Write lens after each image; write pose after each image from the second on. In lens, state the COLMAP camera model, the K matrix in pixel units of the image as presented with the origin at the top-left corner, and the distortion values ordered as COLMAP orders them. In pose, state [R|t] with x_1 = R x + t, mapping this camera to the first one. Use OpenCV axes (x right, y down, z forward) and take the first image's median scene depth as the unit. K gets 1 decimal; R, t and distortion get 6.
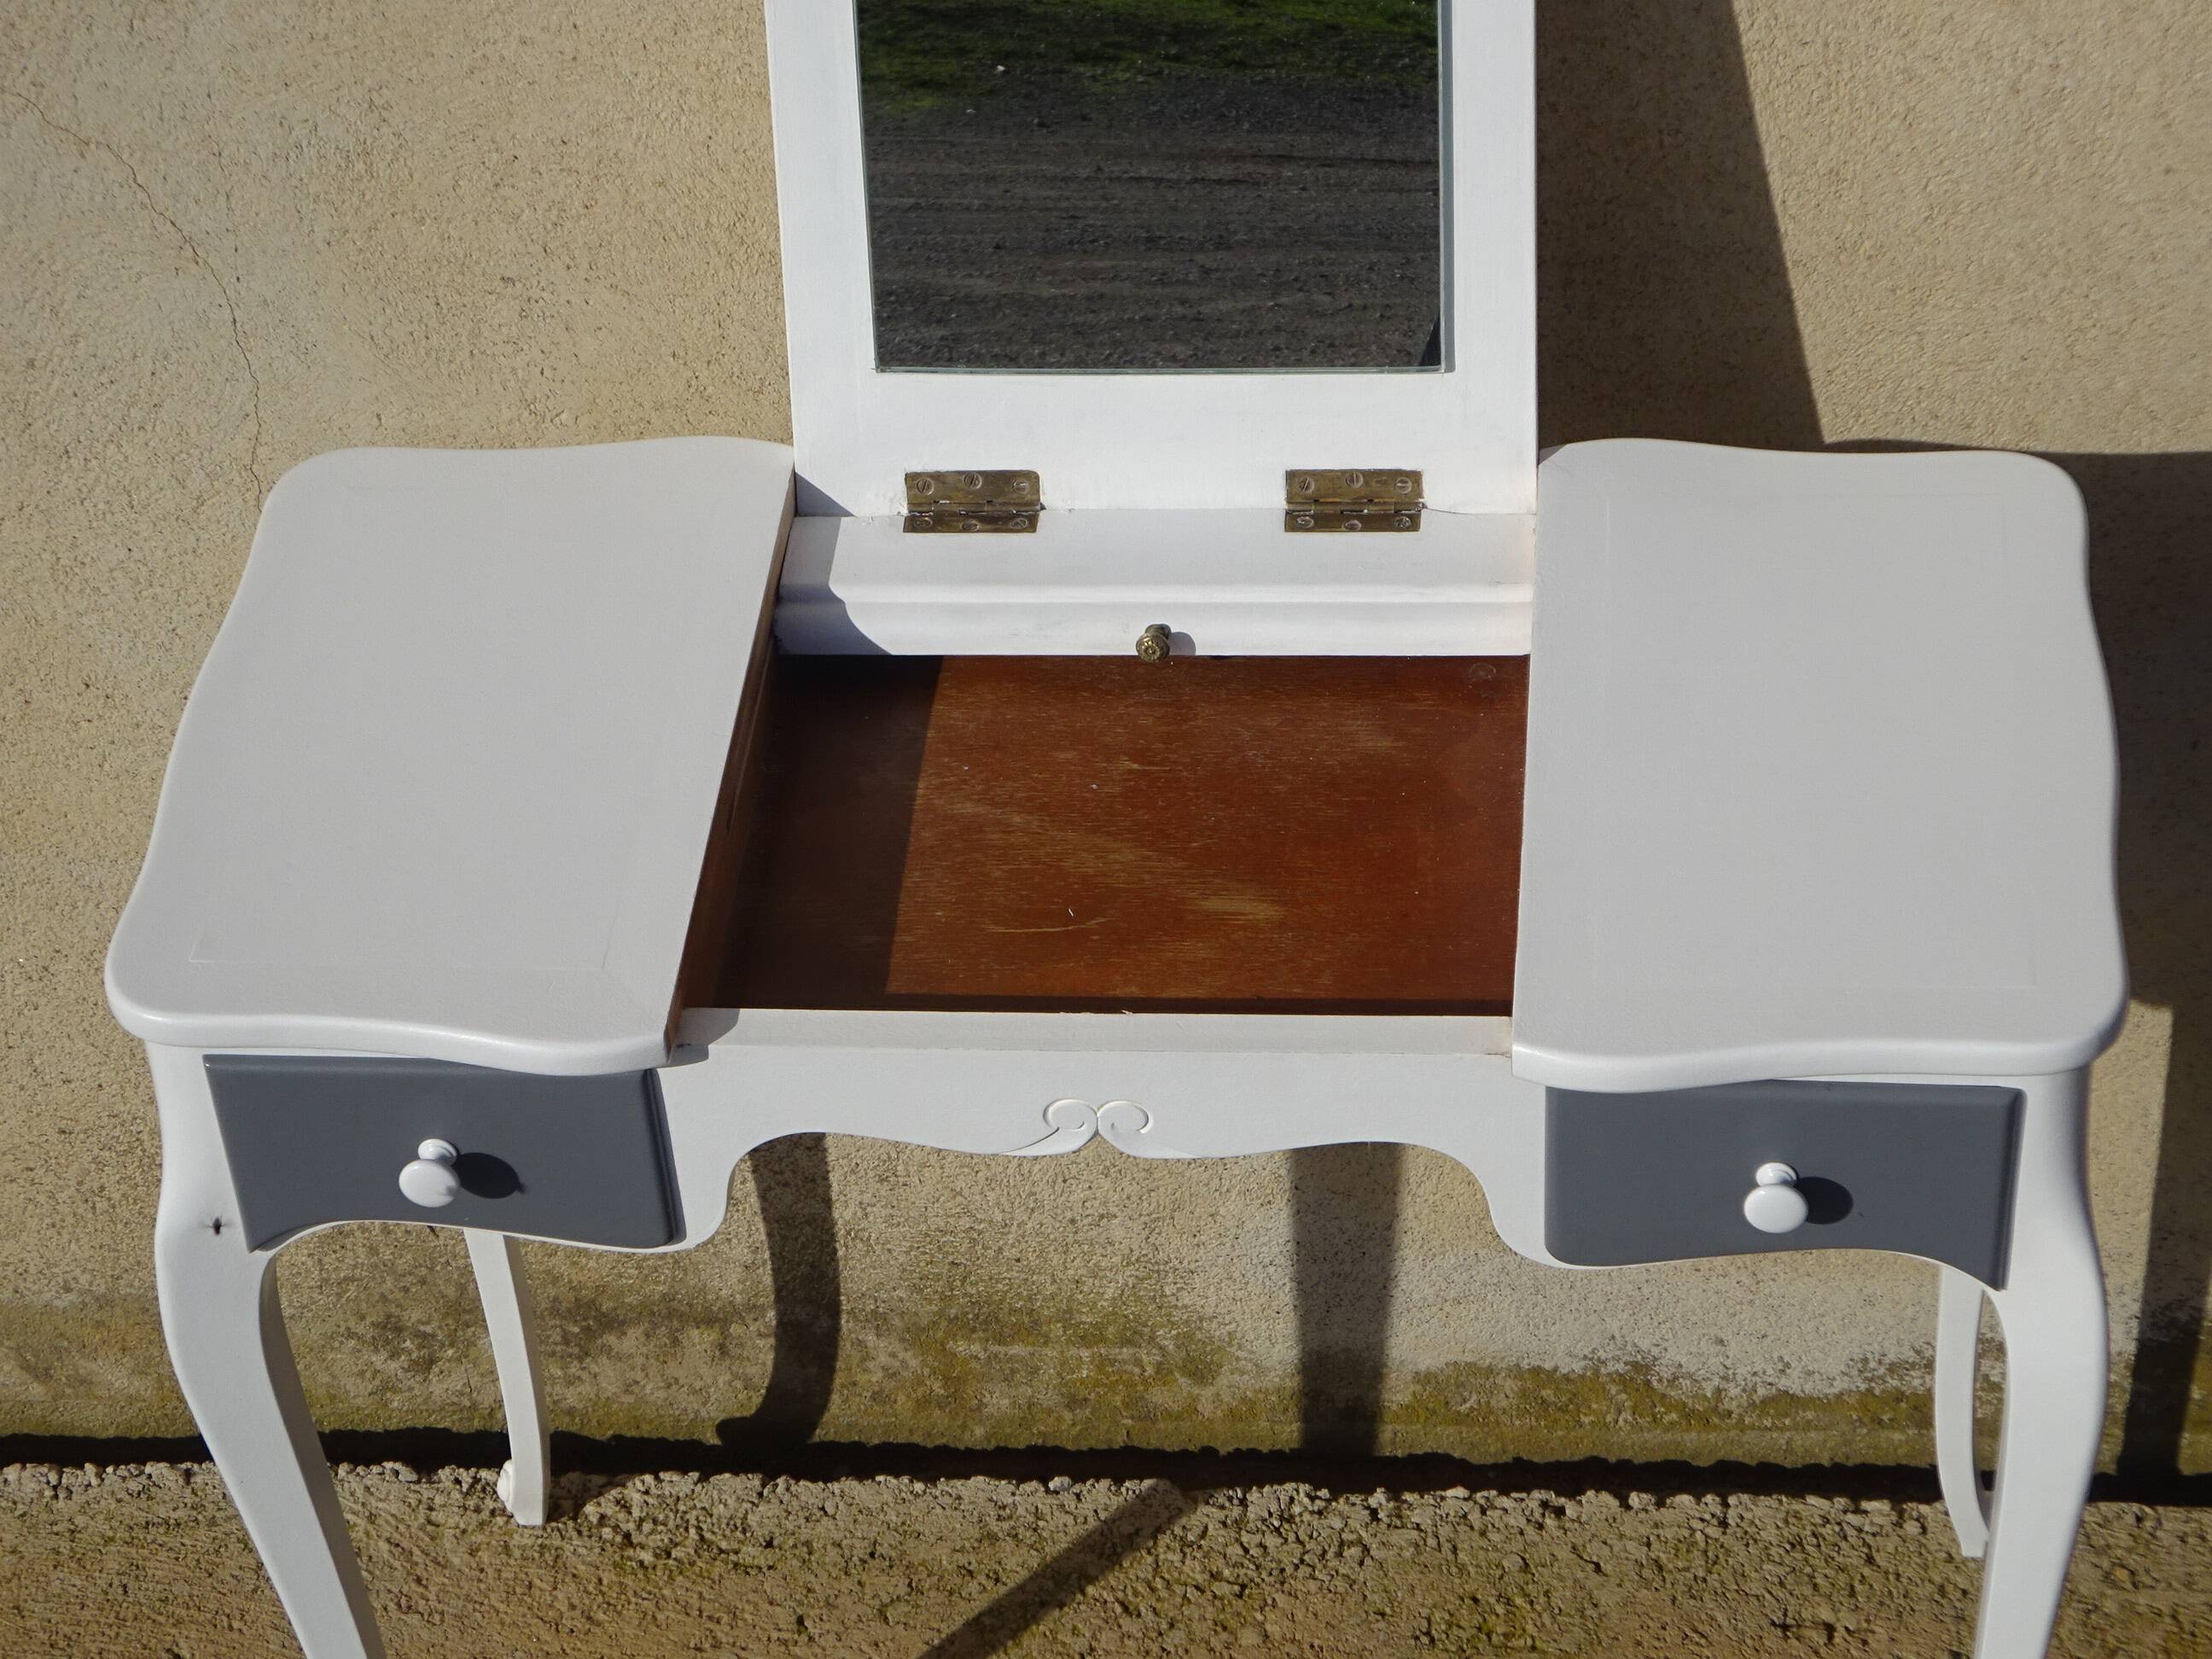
lens RADIAL K [[5026.1, 0, 1145.3], [0, 5026.1, 842.5], [0, 0, 1]] dist [0.031267, 0.000000]
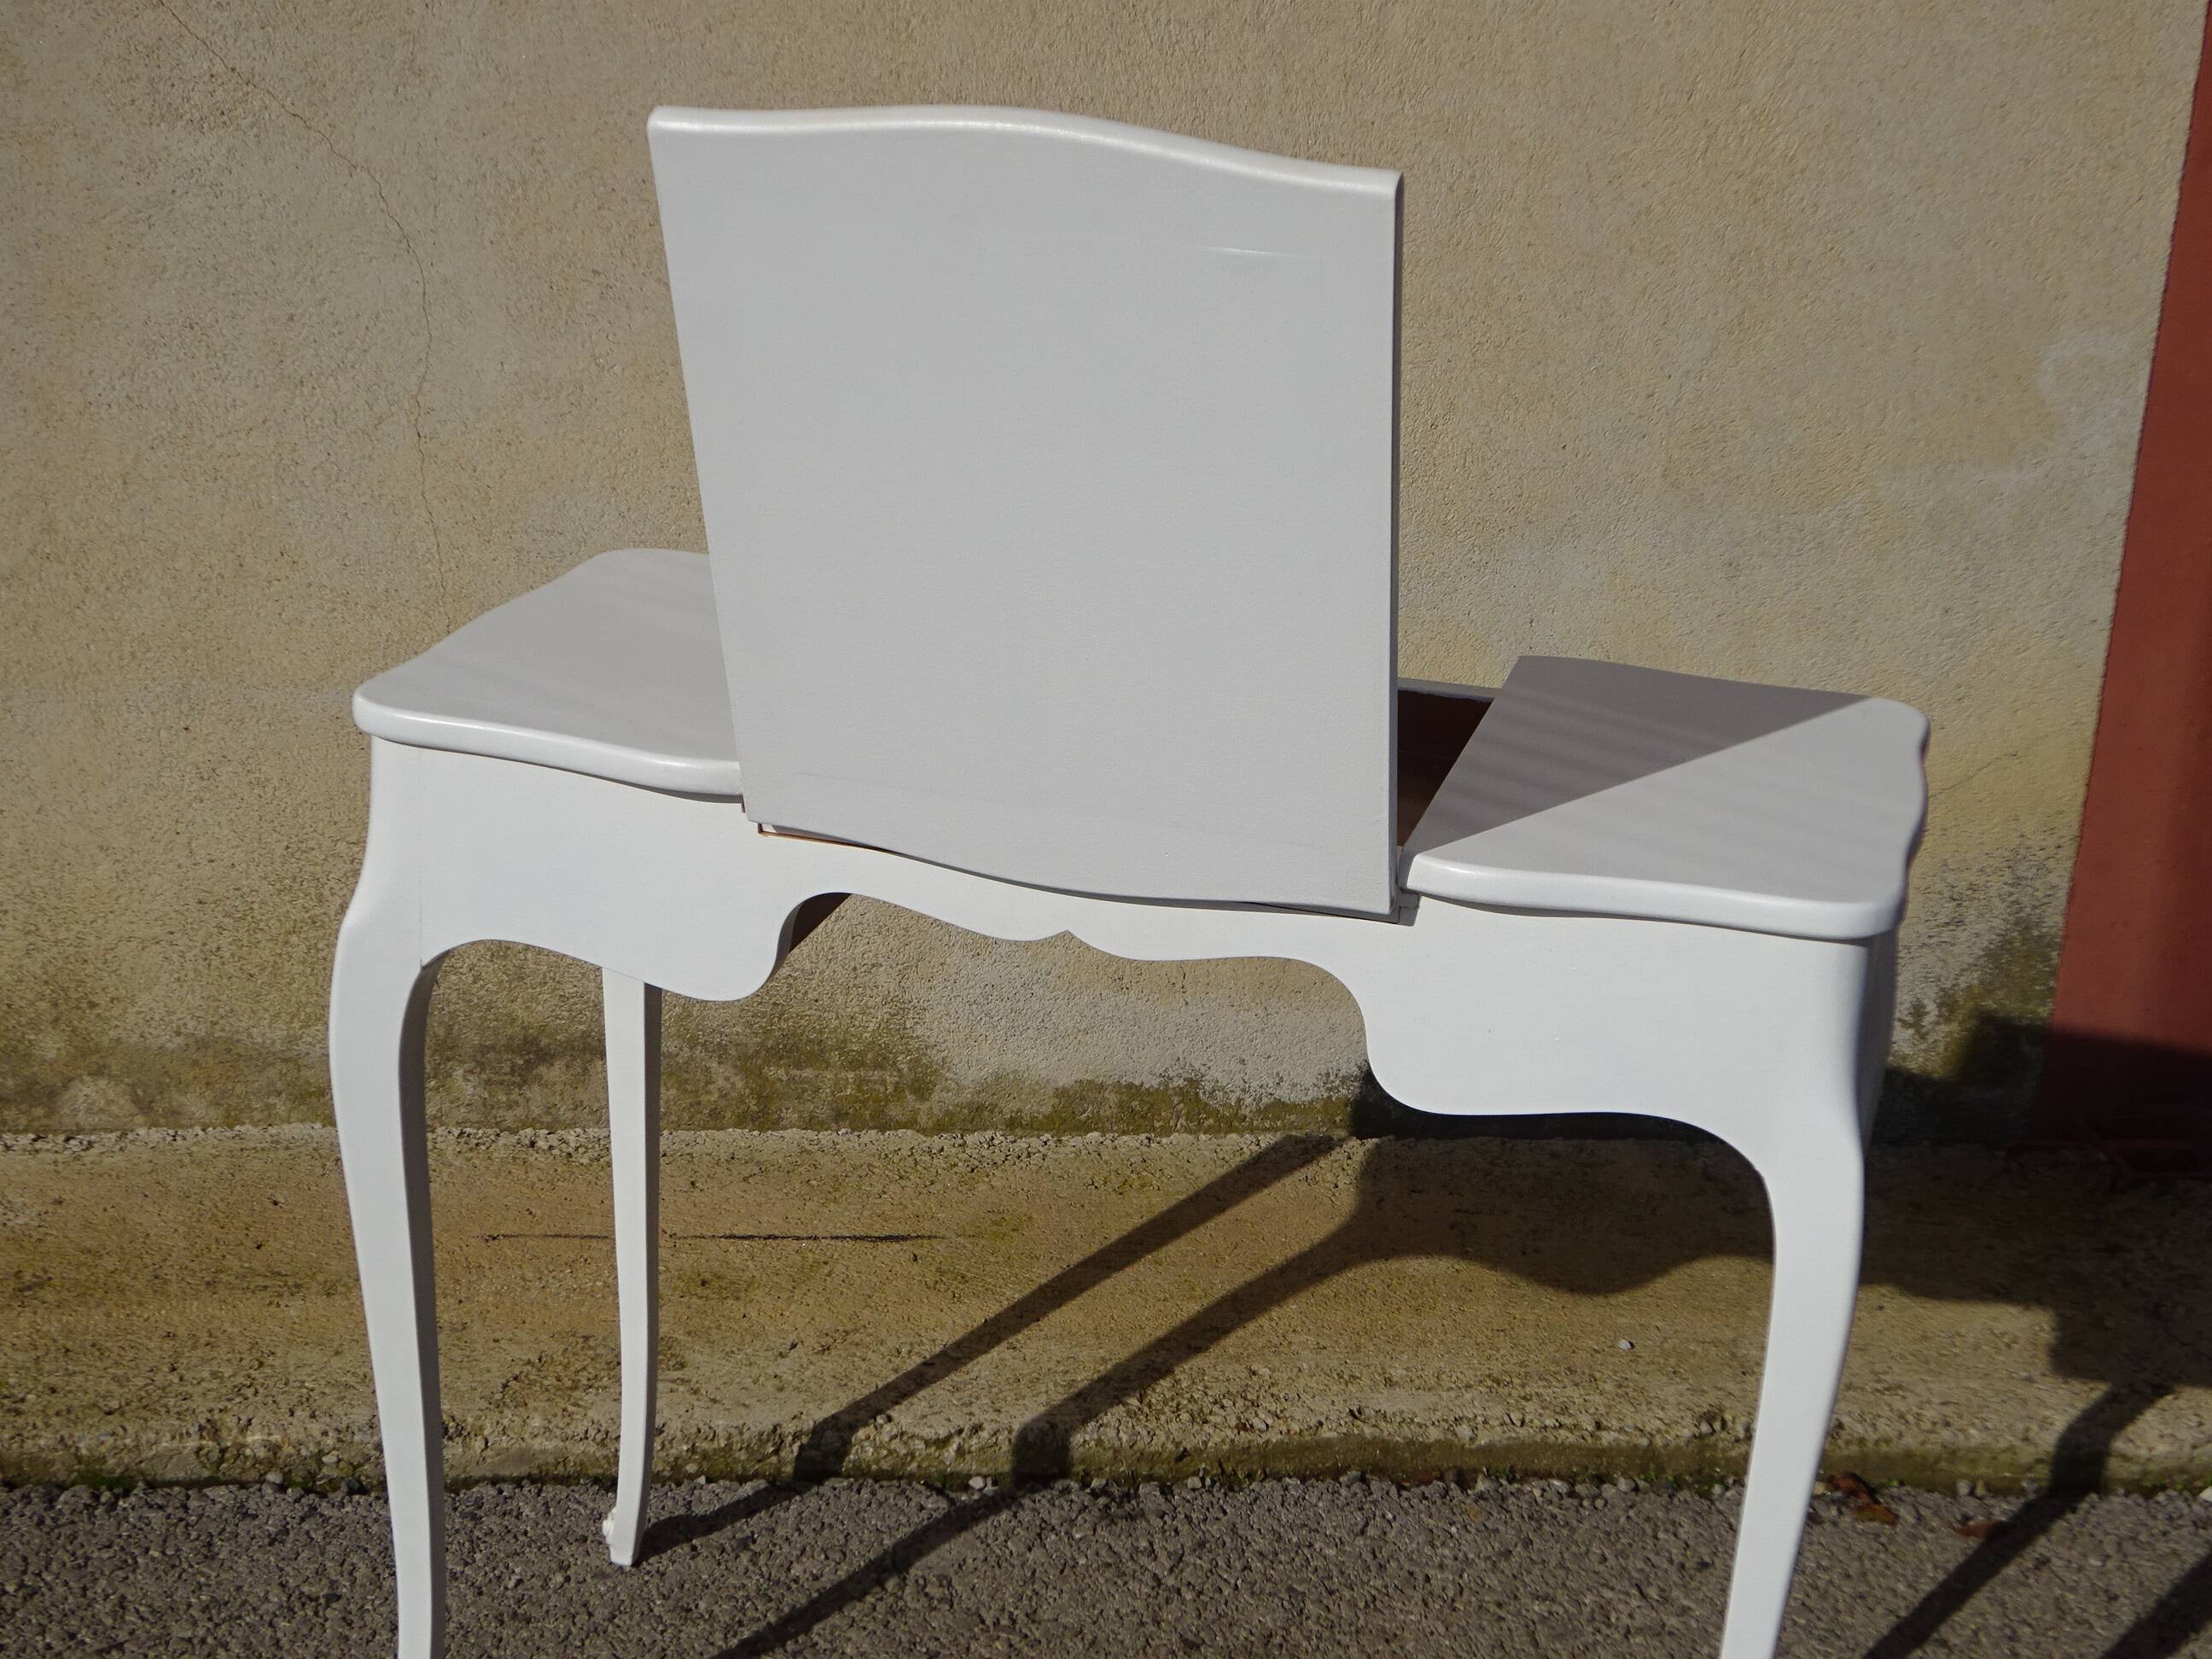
lens RADIAL K [[3360.4, 0, 1113.1], [0, 3360.4, 837.7], [0, 0, 1]] dist [0.043609, 0.000000]
pose [[0.972087, 0.050185, 0.229191, -0.183743], [0.035944, 0.933469, -0.356851, 0.425357], [-0.231852, 0.355129, 0.905609, -0.009609]]
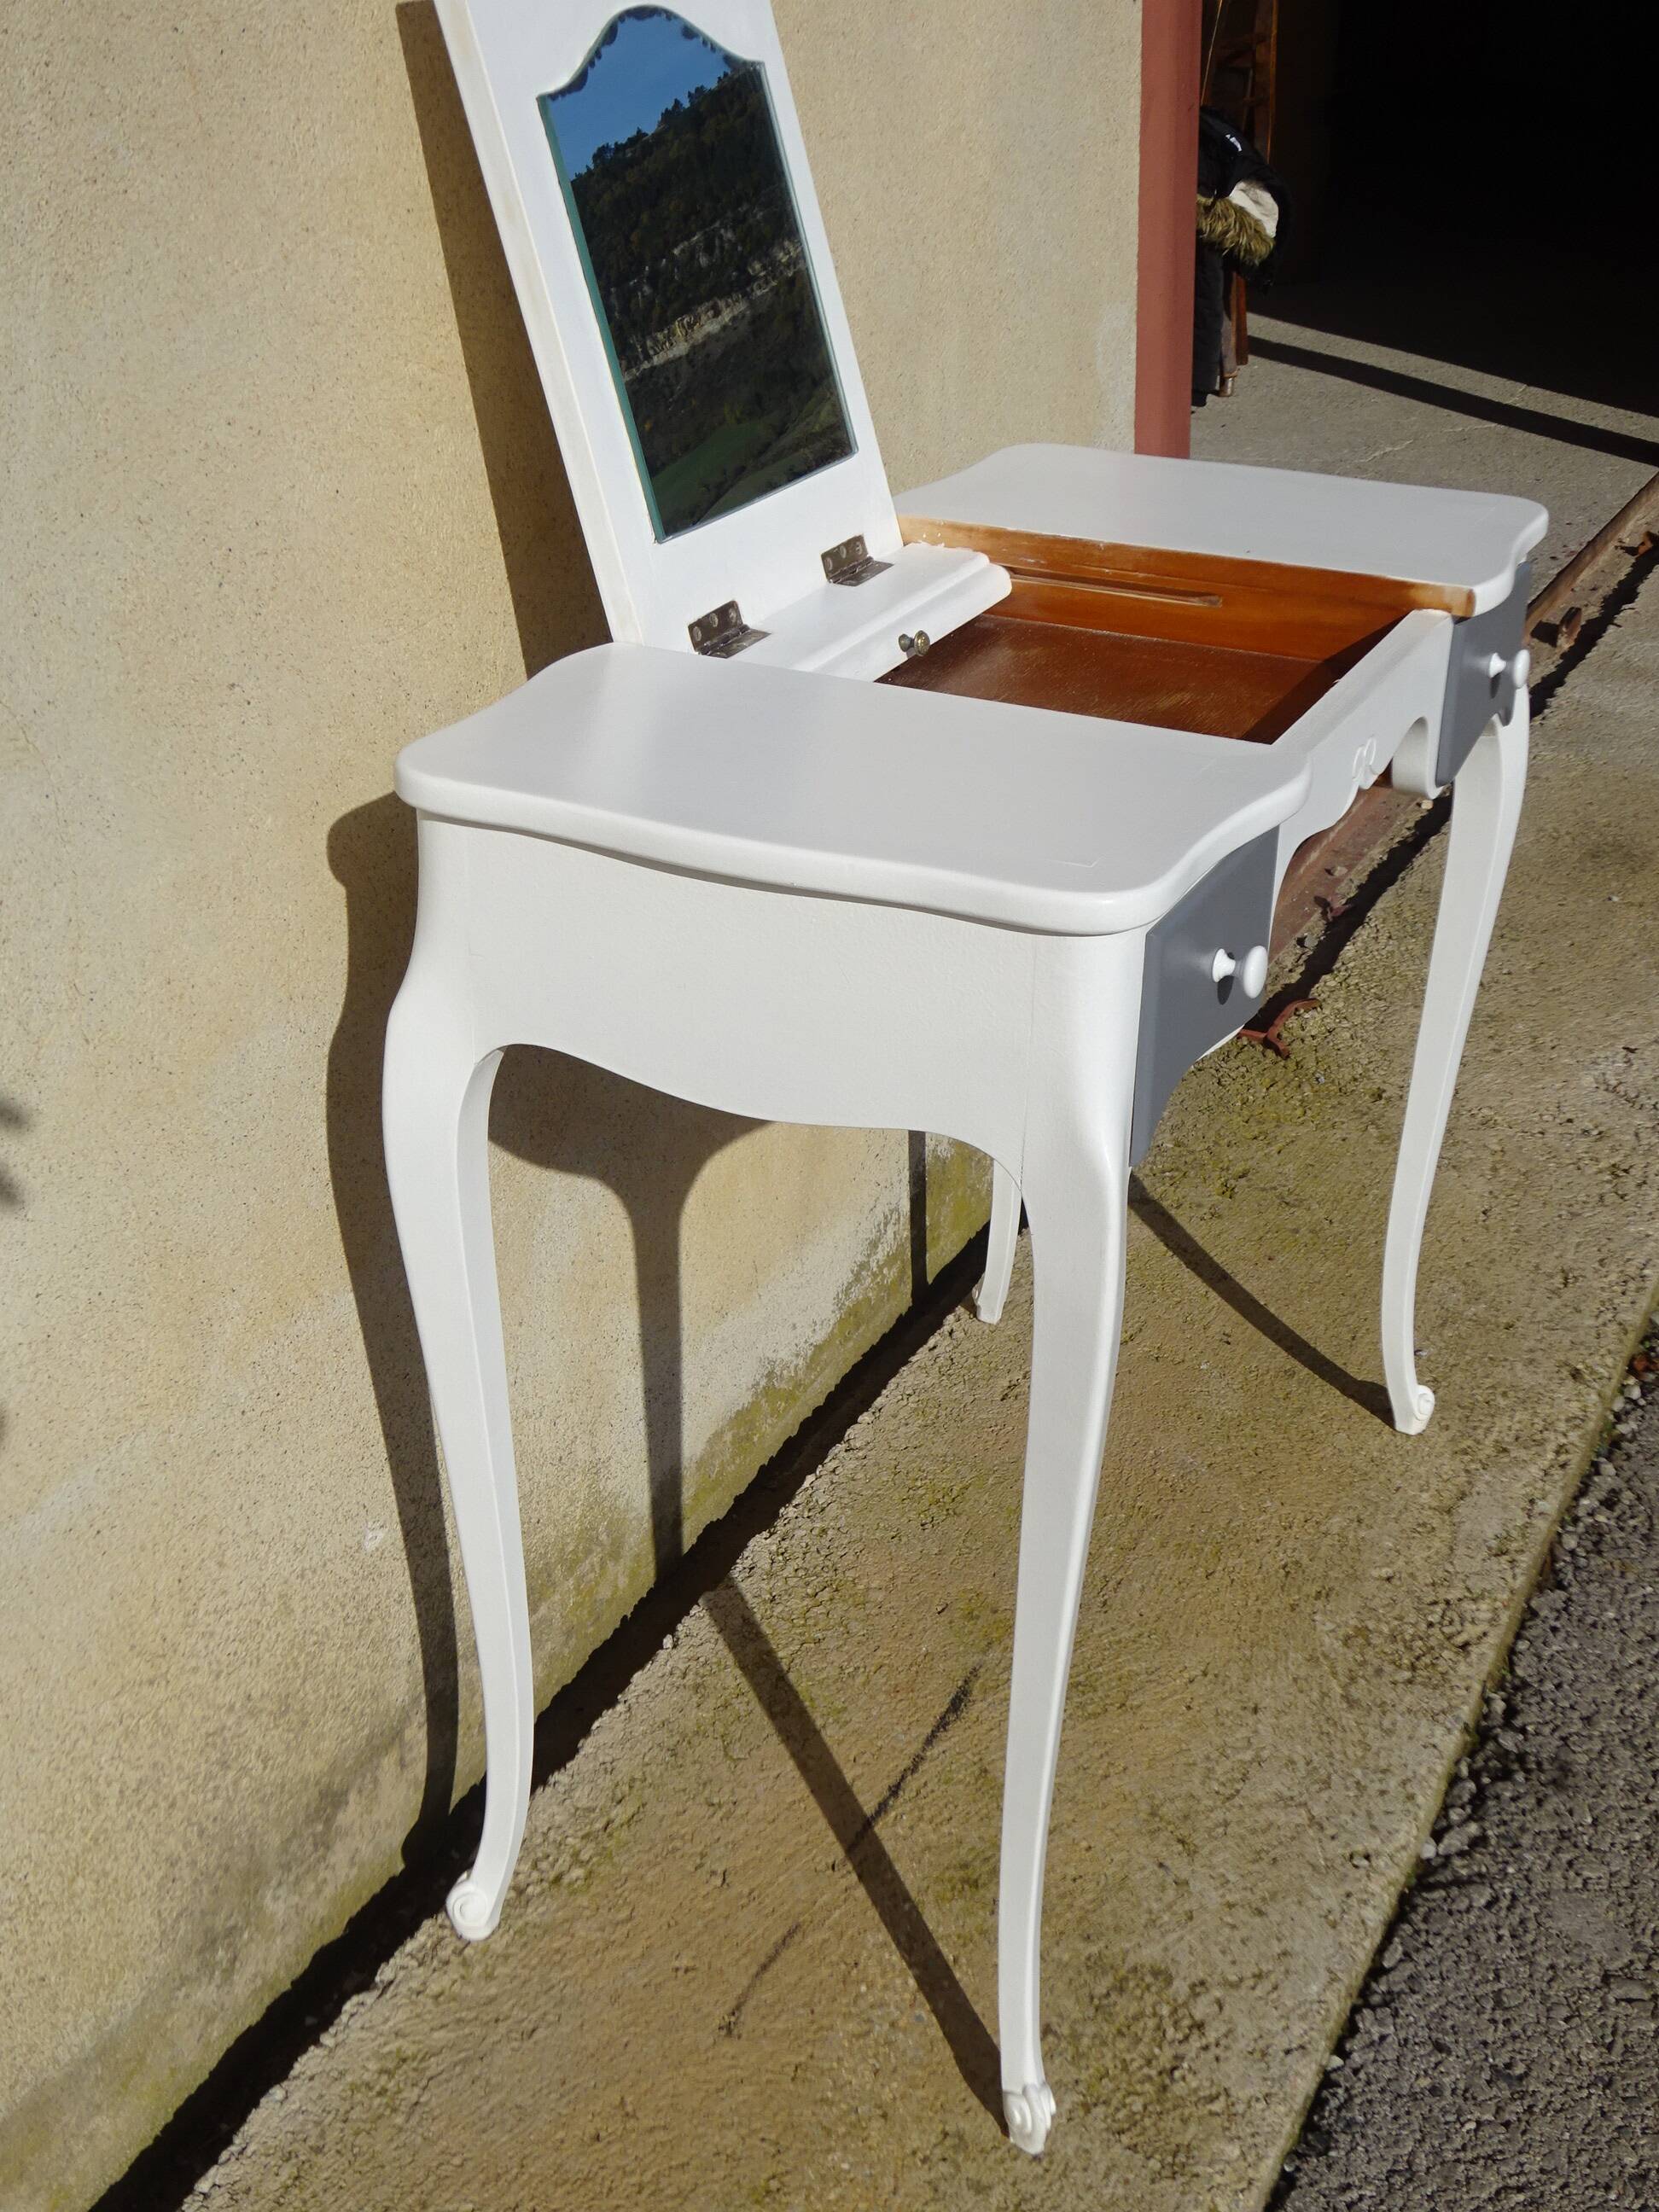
lens RADIAL K [[2685.8, 0, 835.4], [0, 2685.8, 1109.4], [0, 0, 1]] dist [0.021610, 0.000000]
pose [[0.351281, -0.350857, 0.868045, -0.536958], [0.586813, 0.804940, 0.087879, -0.012446], [-0.729556, 0.478510, 0.488647, 0.589208]]
